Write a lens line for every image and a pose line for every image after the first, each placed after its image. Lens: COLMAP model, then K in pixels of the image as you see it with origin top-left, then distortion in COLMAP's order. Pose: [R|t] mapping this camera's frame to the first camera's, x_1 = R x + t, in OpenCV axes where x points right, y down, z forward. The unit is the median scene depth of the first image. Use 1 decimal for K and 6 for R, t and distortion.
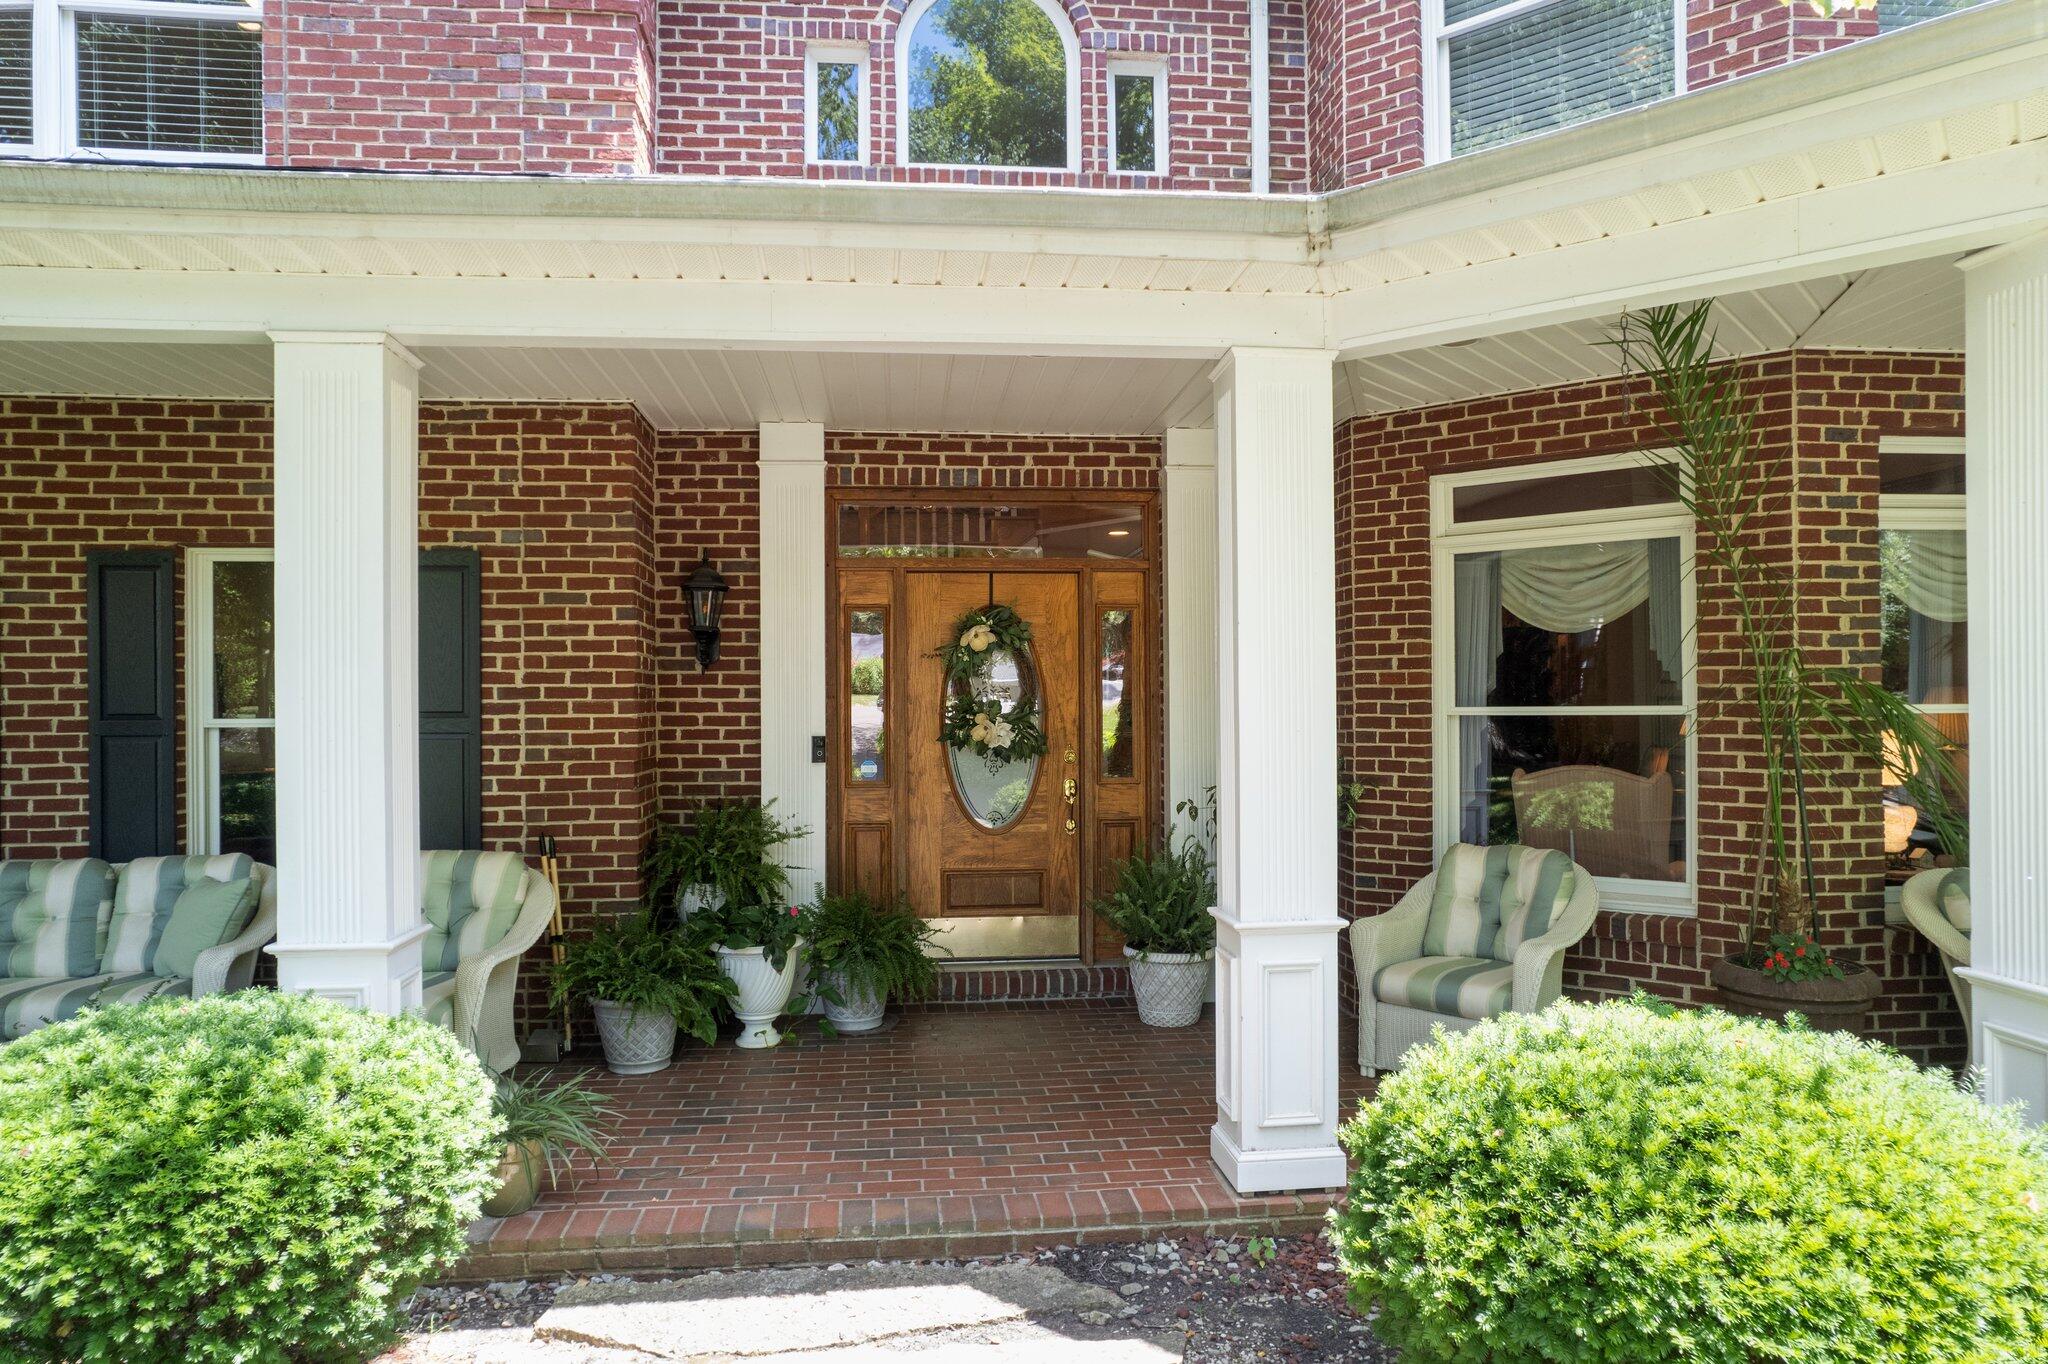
lens RADIAL K [[1290.3, 0, 1024.0], [0, 1290.3, 682.0], [0, 0, 1]] dist [-0.060513, 0.042144]
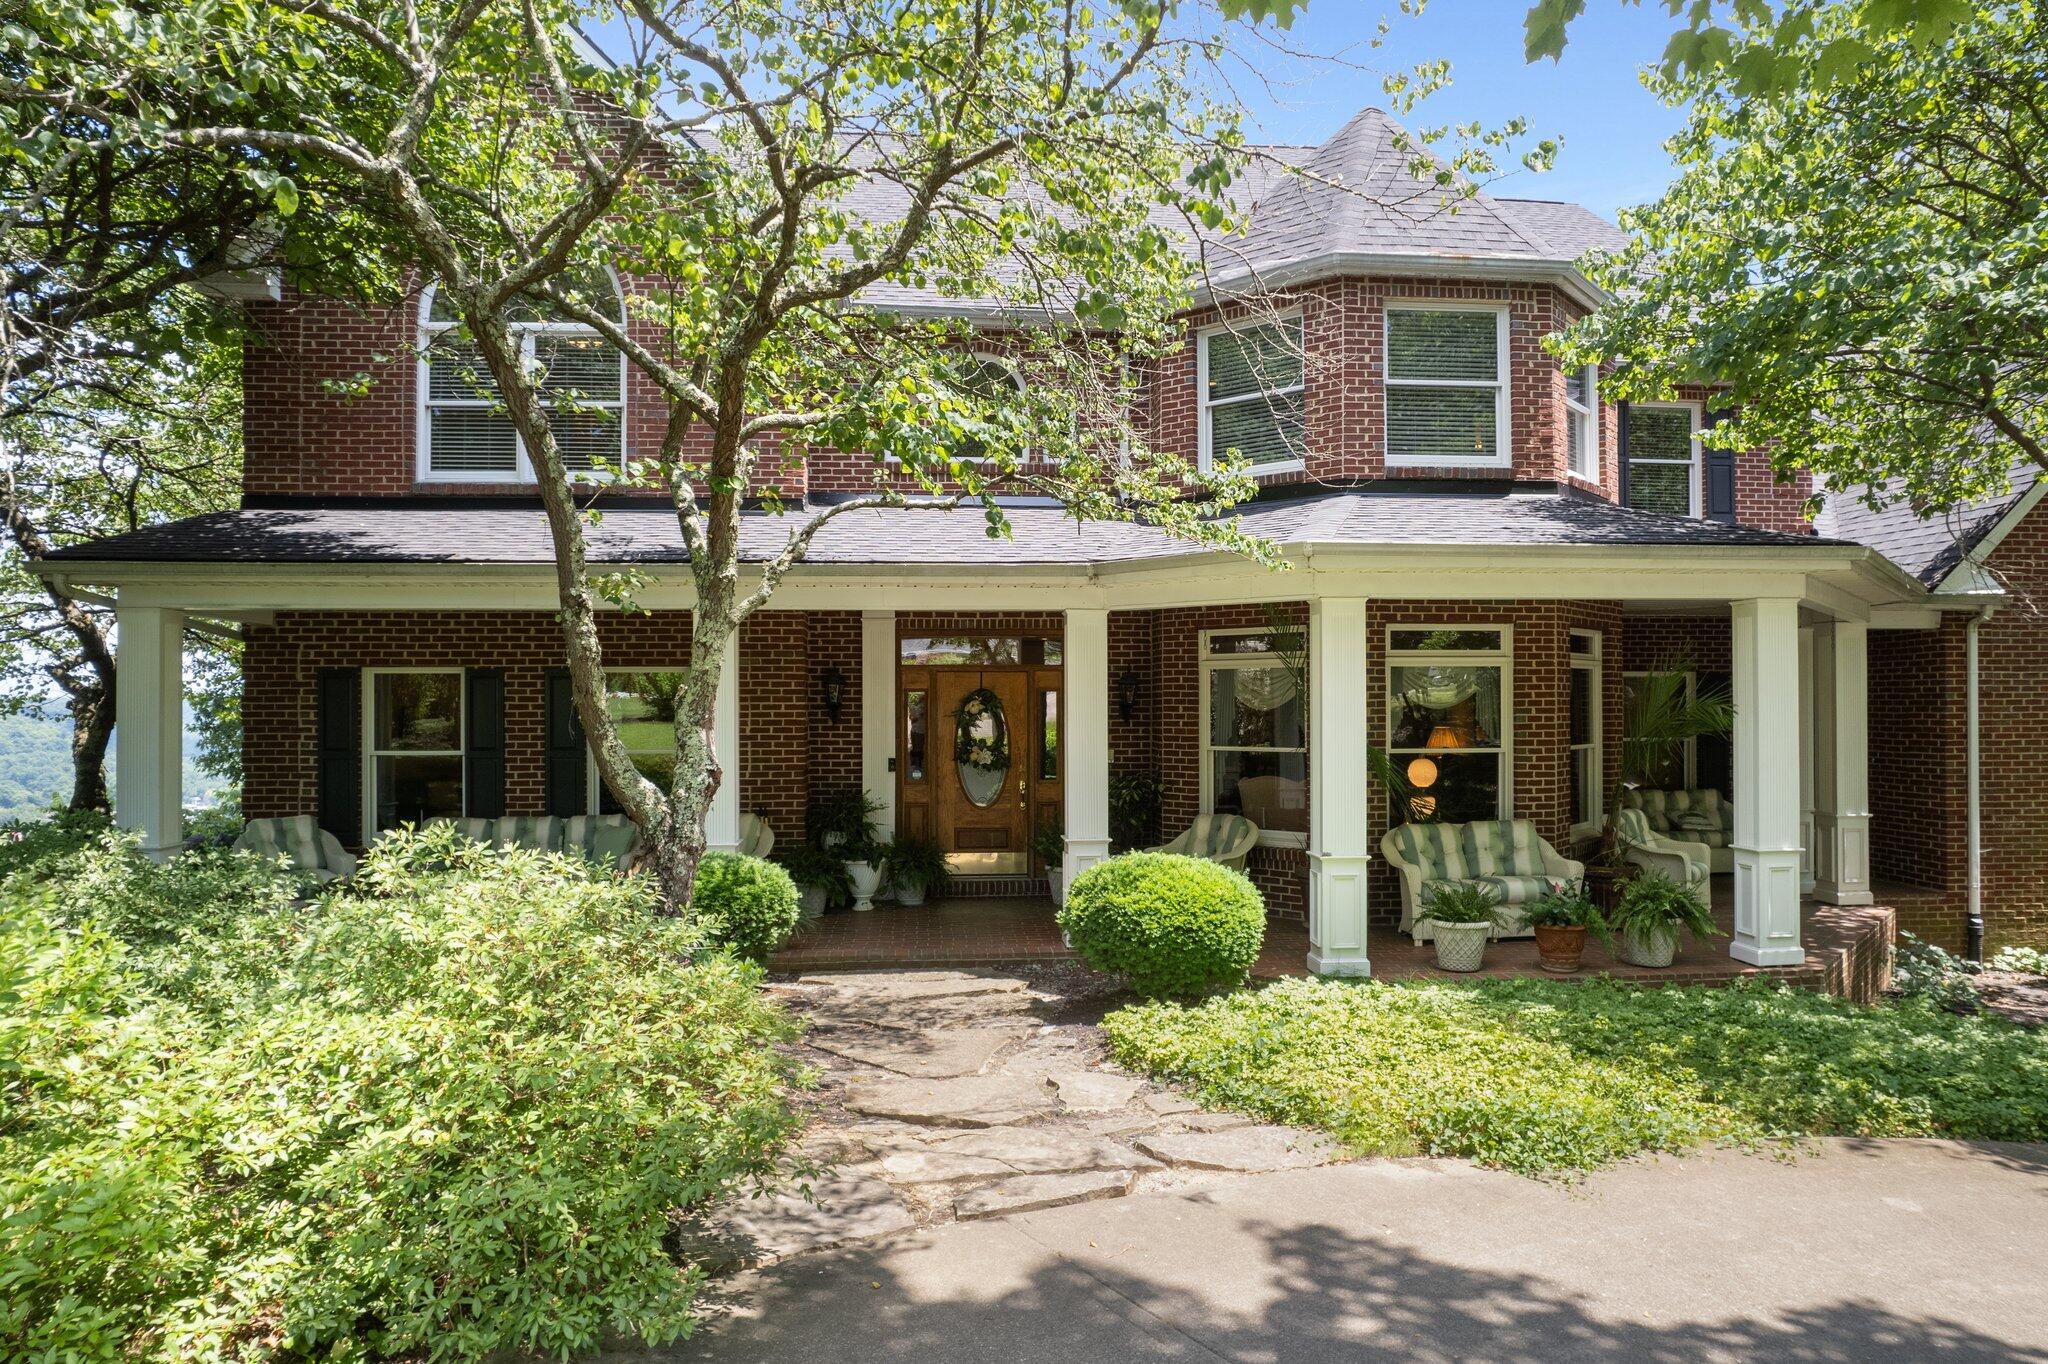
lens RADIAL K [[1290.3, 0, 1024.0], [0, 1290.3, 682.0], [0, 0, 1]] dist [-0.060513, 0.042144]
pose [[0.999654, 0.005084, -0.025805, 0.097162], [-0.005031, 0.999985, 0.002086, -0.083077], [0.025815, -0.001955, 0.999665, -1.011843]]
